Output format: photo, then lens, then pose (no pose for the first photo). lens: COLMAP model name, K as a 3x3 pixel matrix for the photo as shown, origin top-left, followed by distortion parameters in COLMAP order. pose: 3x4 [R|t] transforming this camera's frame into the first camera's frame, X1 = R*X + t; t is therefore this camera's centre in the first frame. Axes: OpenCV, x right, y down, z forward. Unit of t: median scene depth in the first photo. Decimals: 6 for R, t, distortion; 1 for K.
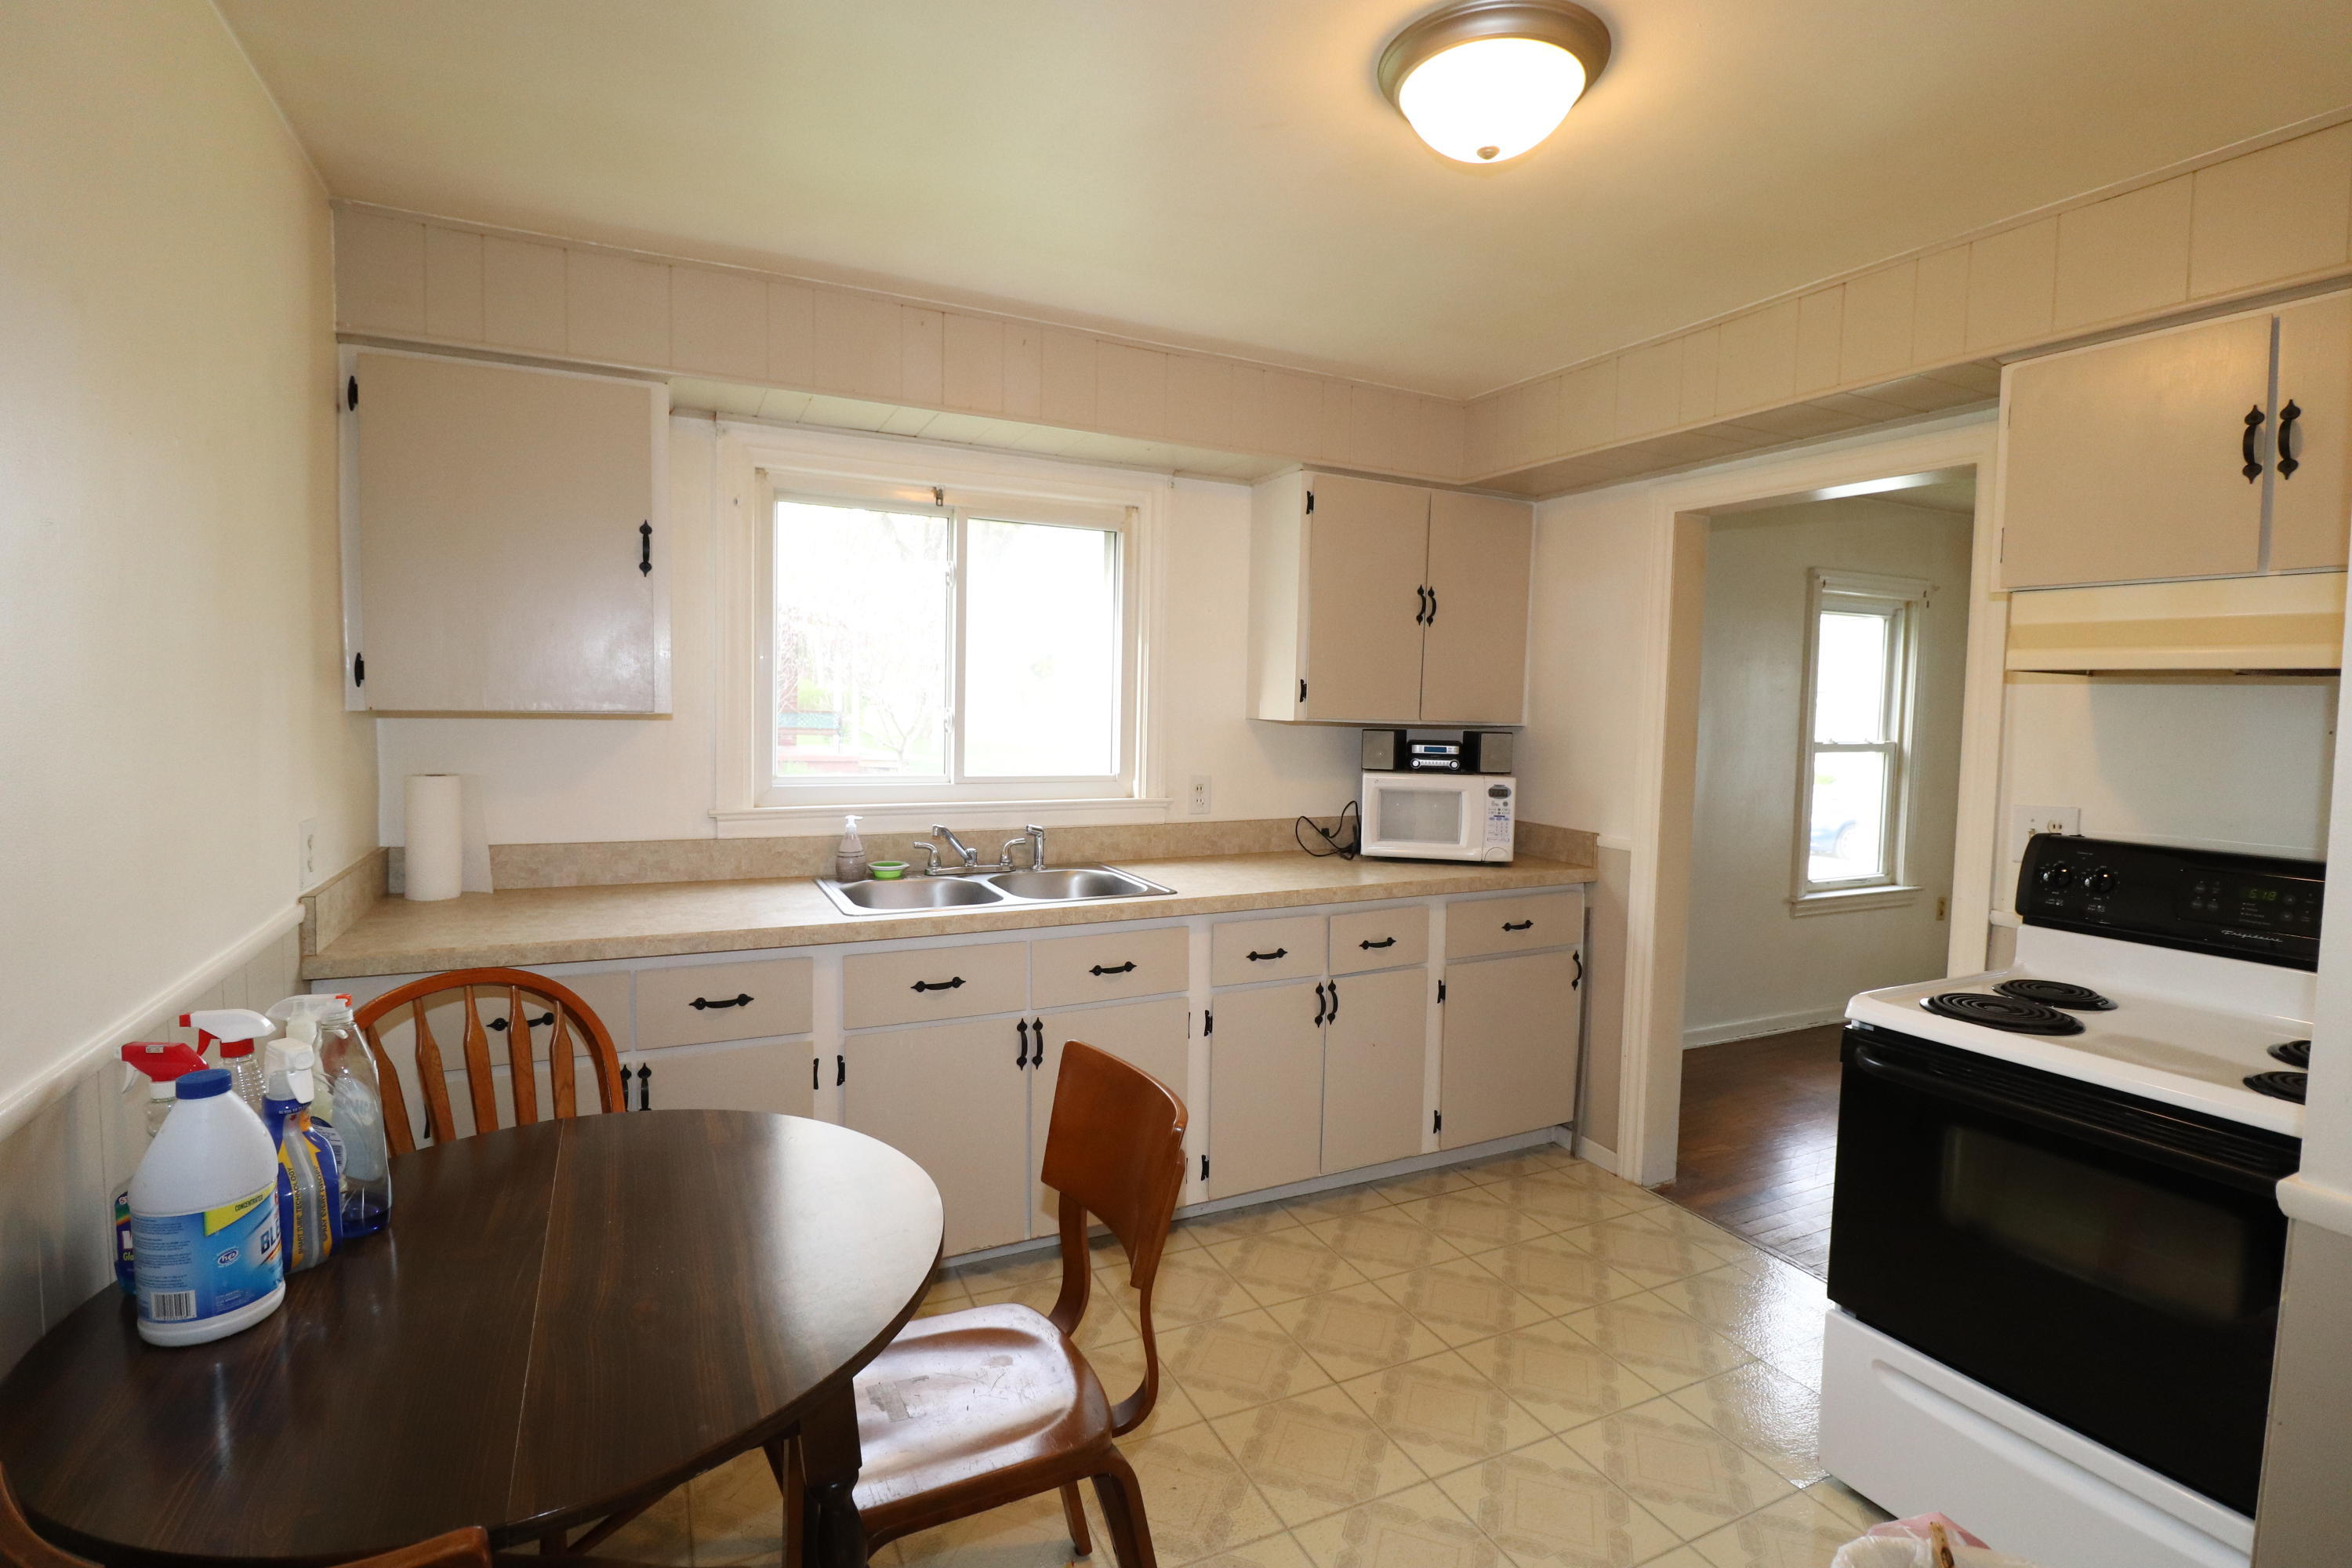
lens RADIAL K [[1091.3, 0, 1195.8], [0, 1091.3, 765.6], [0, 0, 1]] dist [-0.002274, -0.001052]
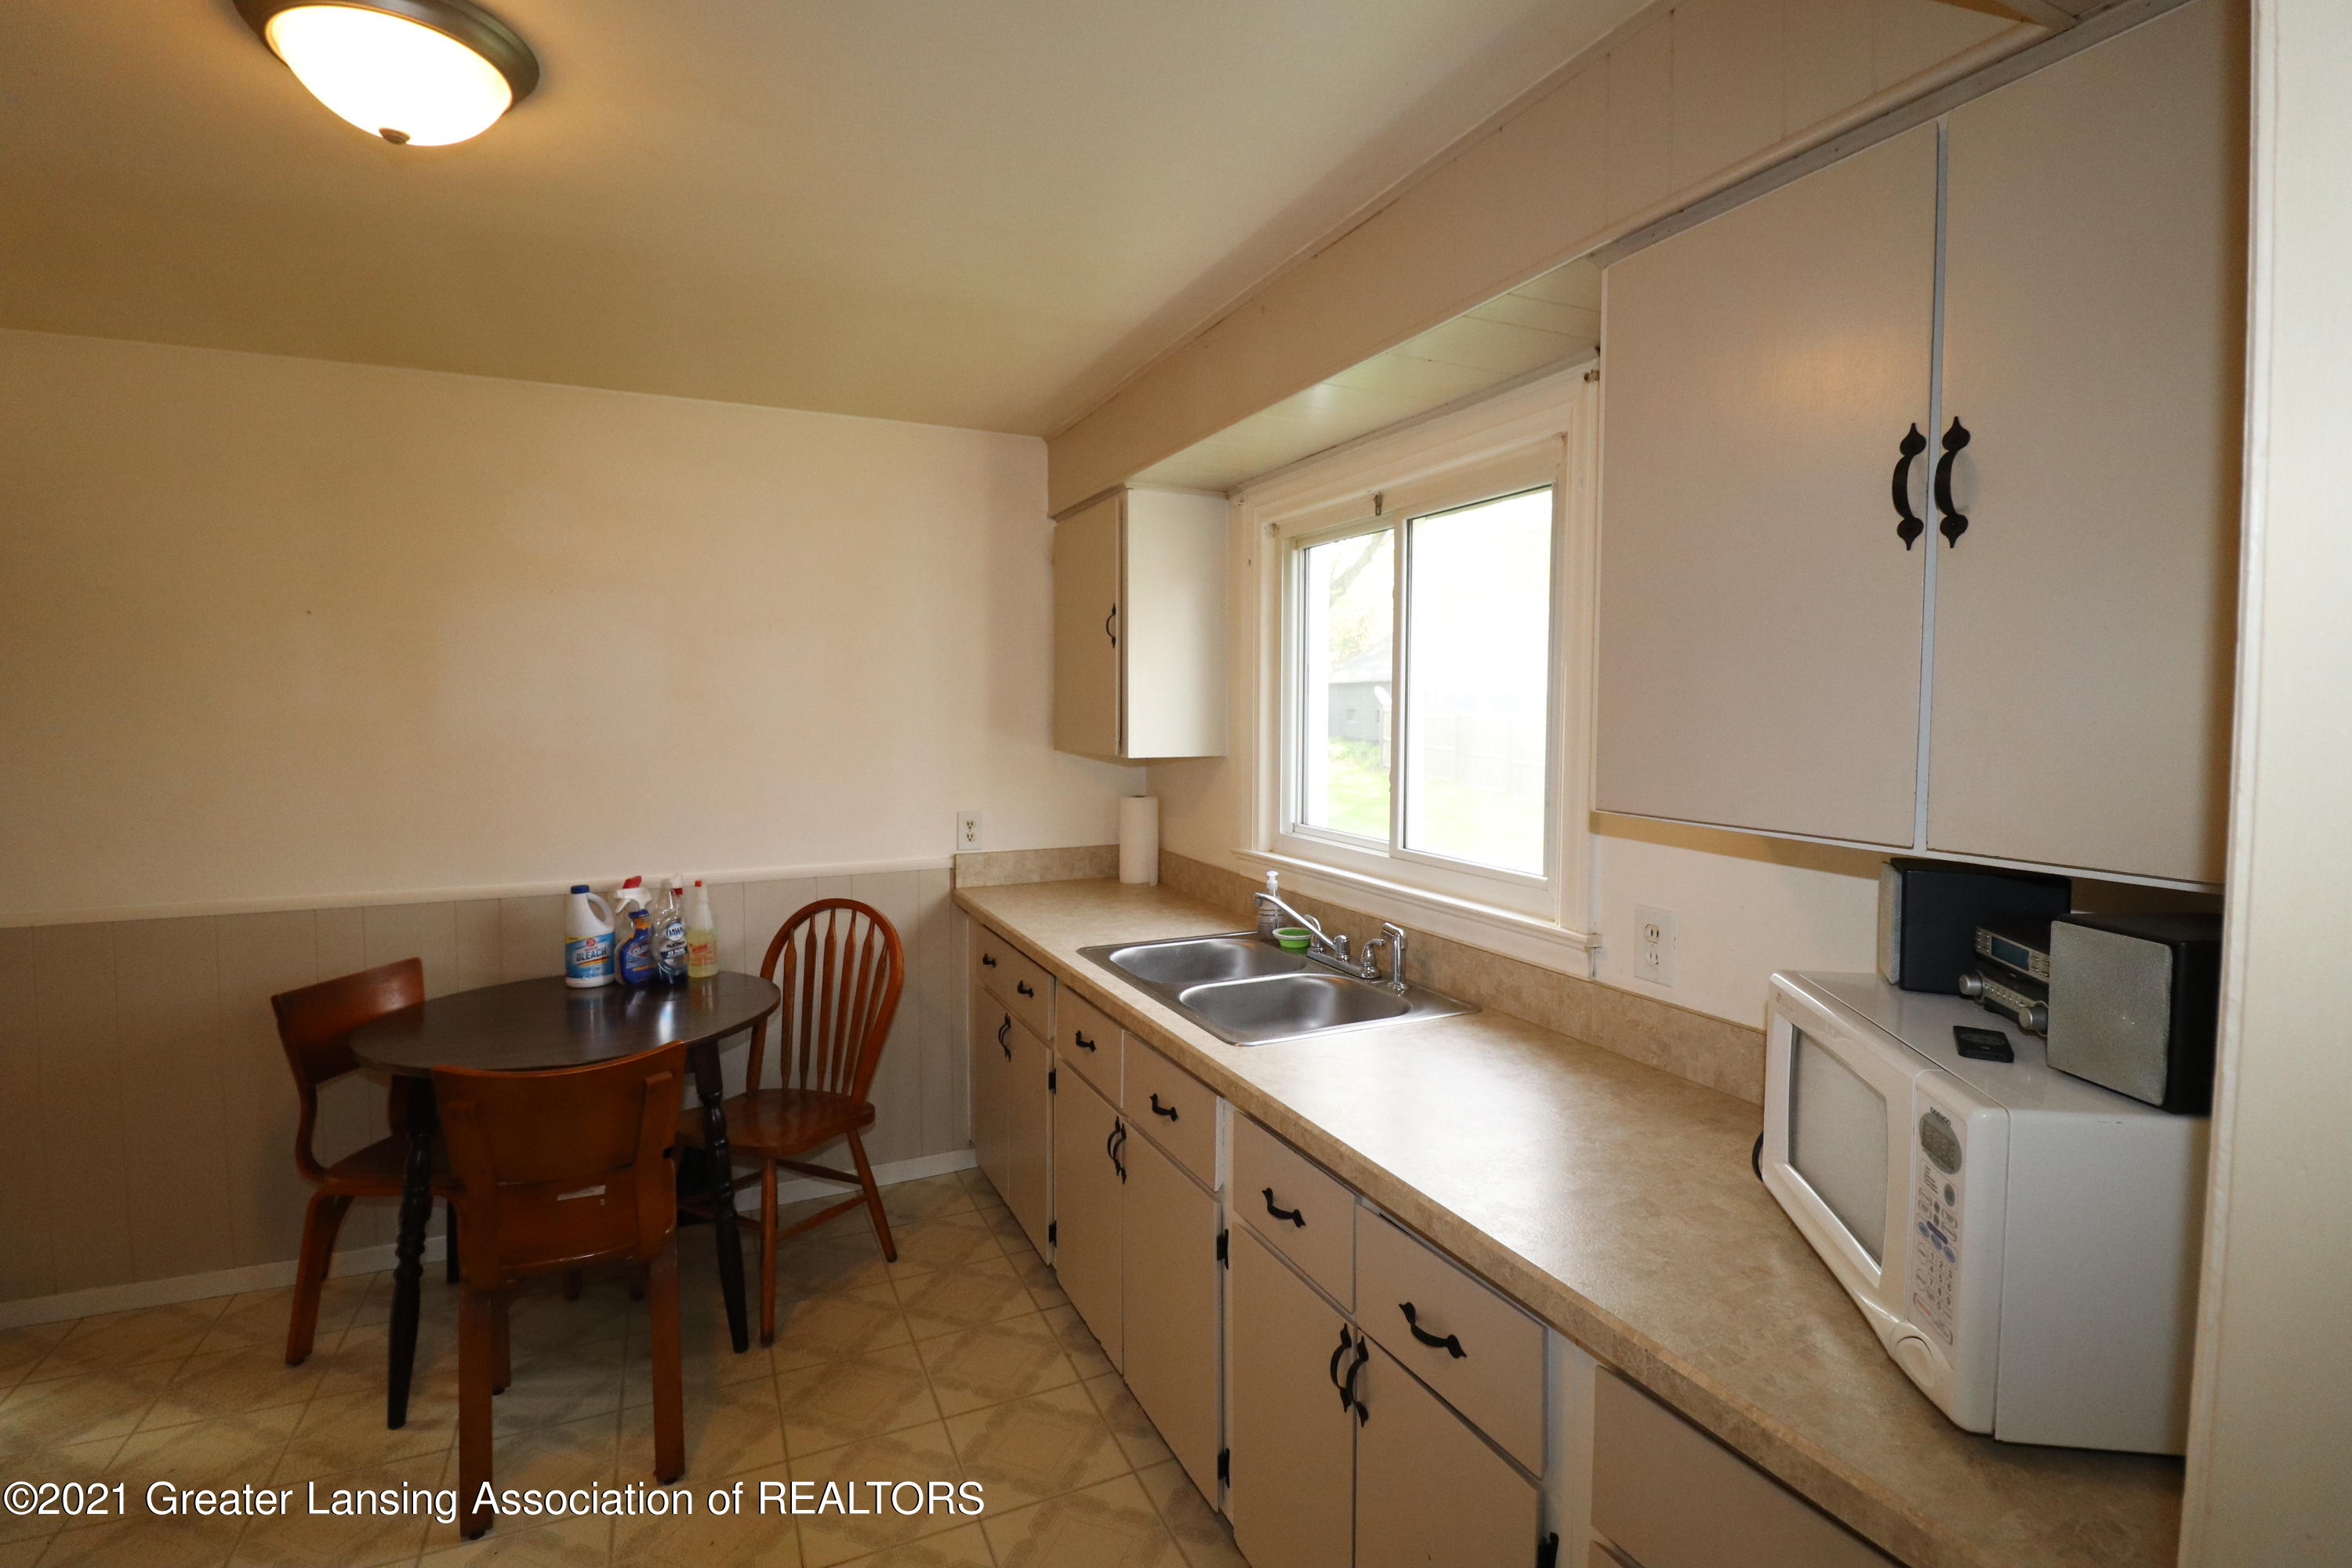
lens RADIAL K [[1096.5, 0, 1198.7], [0, 1096.5, 760.6], [0, 0, 1]] dist [-0.000472, -0.013224]
pose [[-0.019615, 0.022340, -0.999558, 0.641780], [-0.072882, 0.997059, 0.023714, -0.069176], [0.997148, 0.073315, -0.017930, 0.964370]]
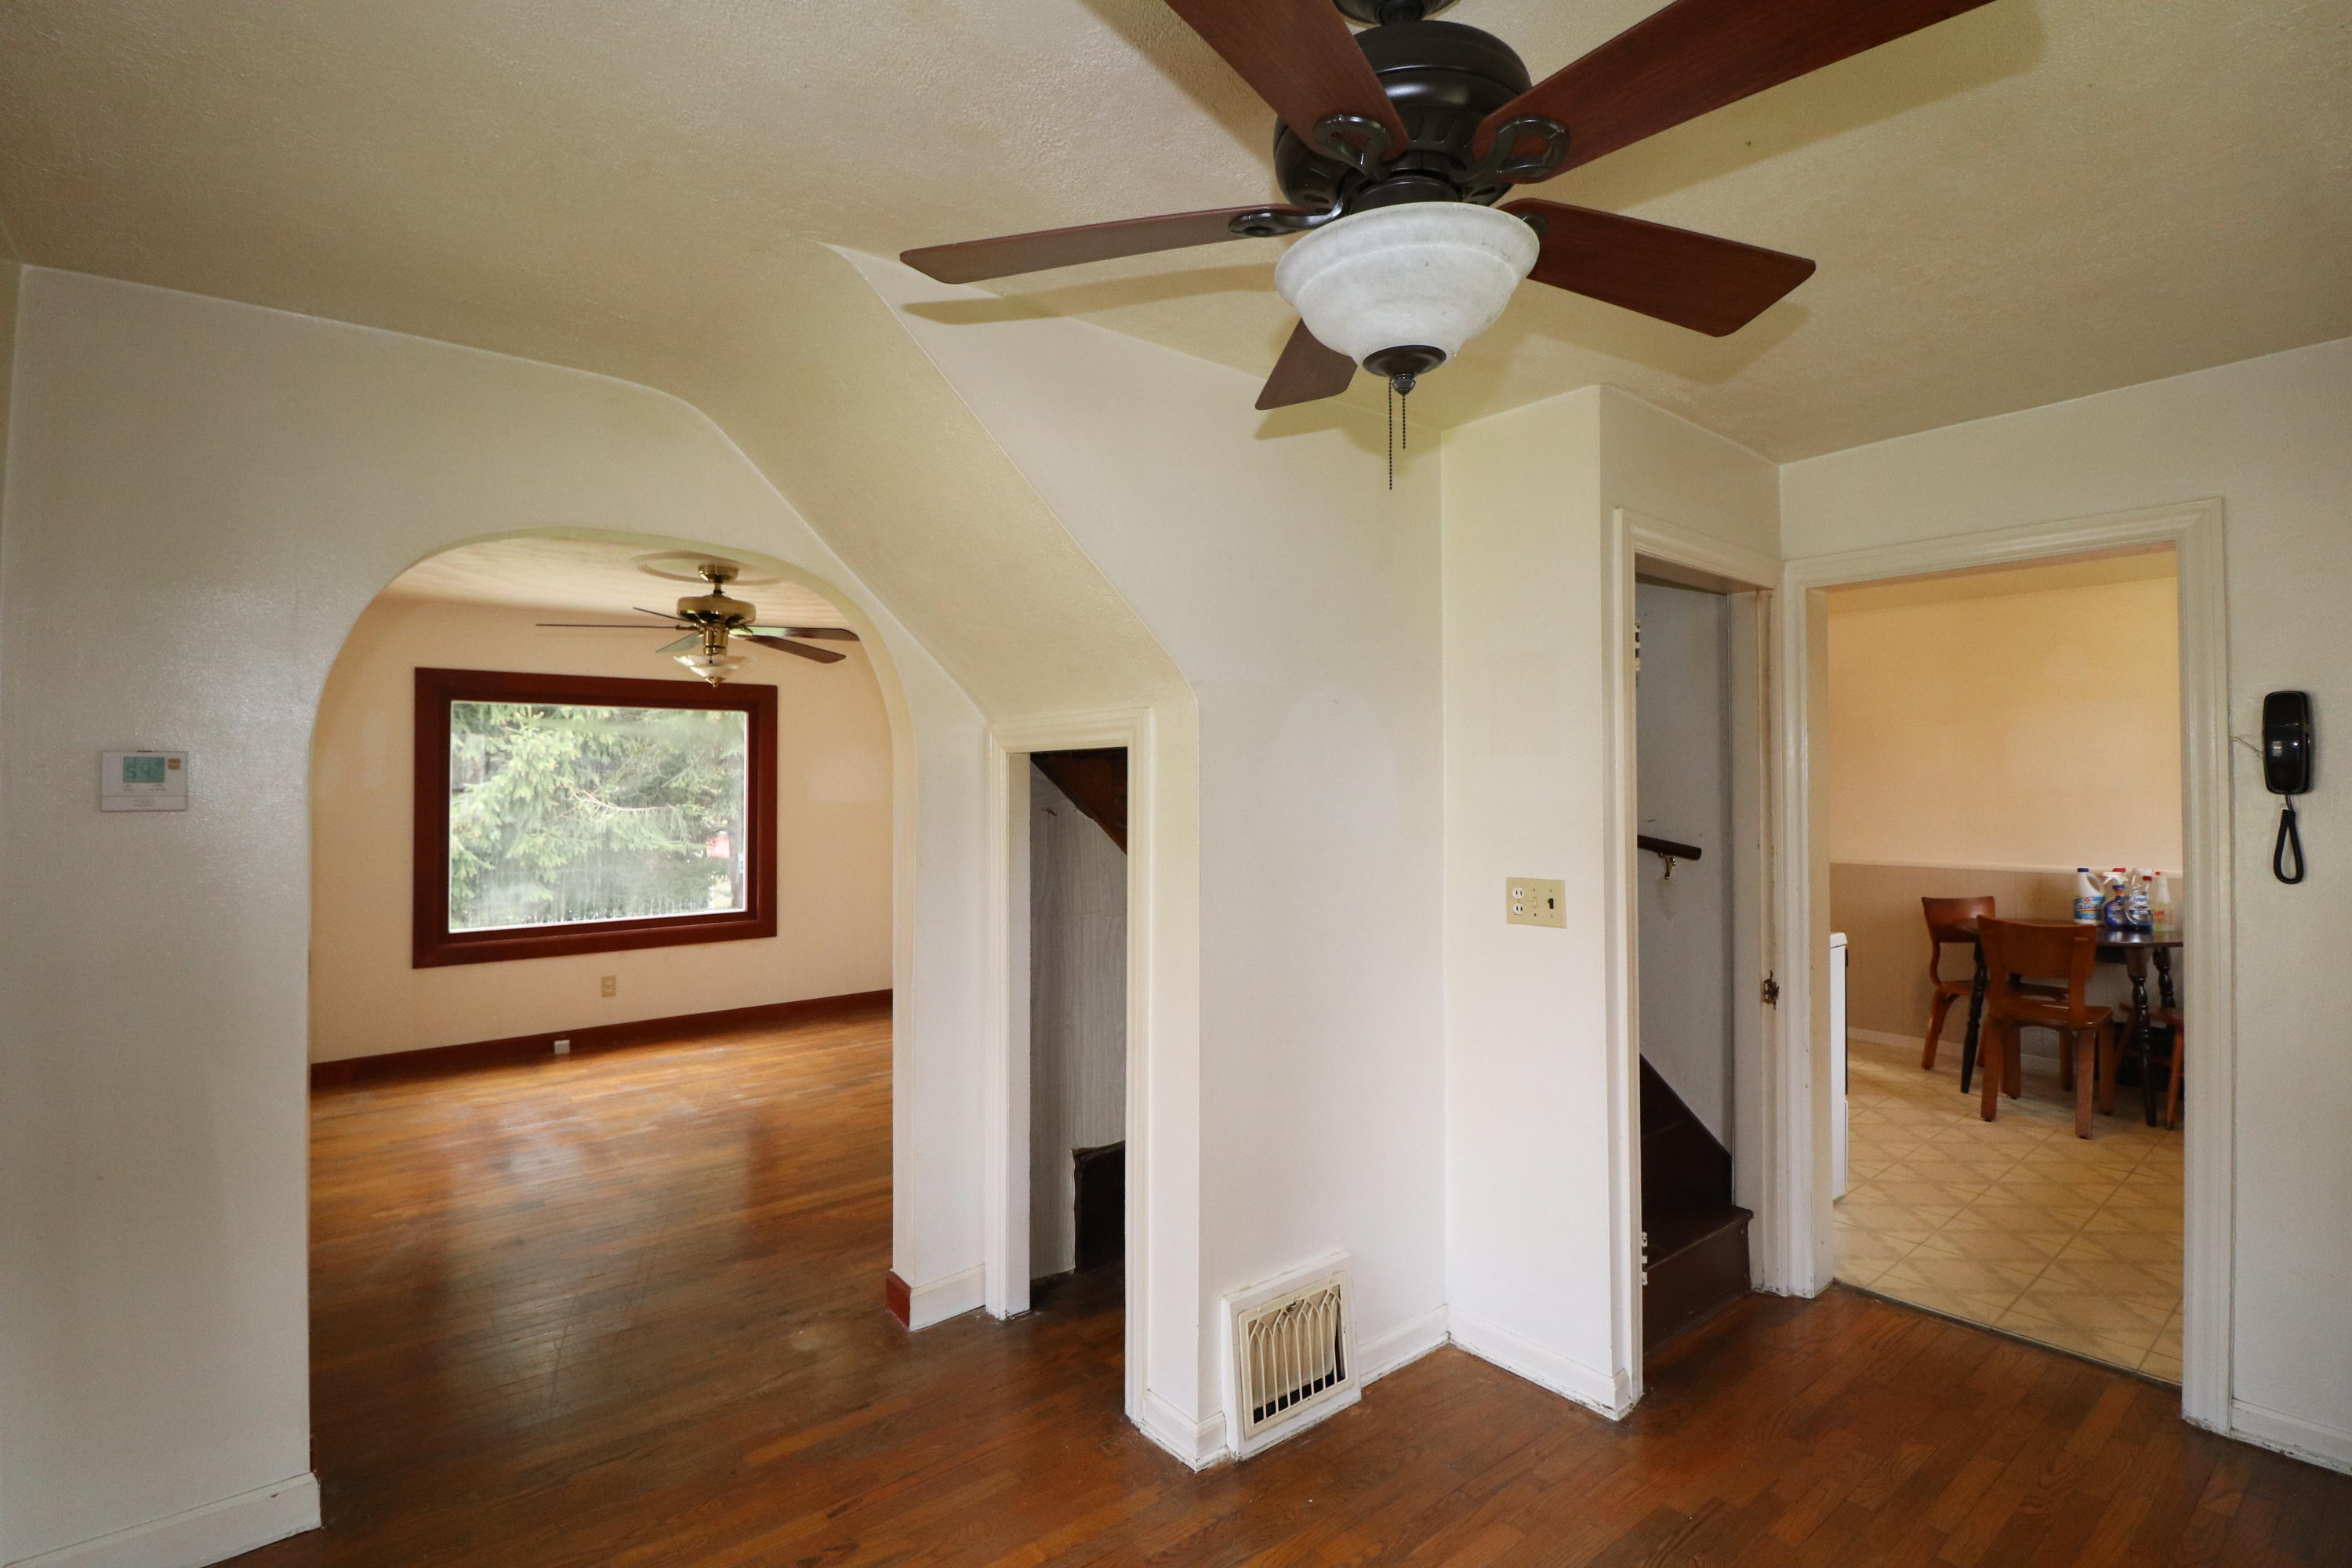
lens RADIAL K [[1091.3, 0, 1195.8], [0, 1091.3, 765.6], [0, 0, 1]] dist [-0.002274, -0.001052]
pose [[-0.974467, -0.027101, -0.222887, 1.495963], [-0.037978, 0.998280, 0.044657, -0.083255], [0.221294, 0.051982, -0.973821, 1.819483]]
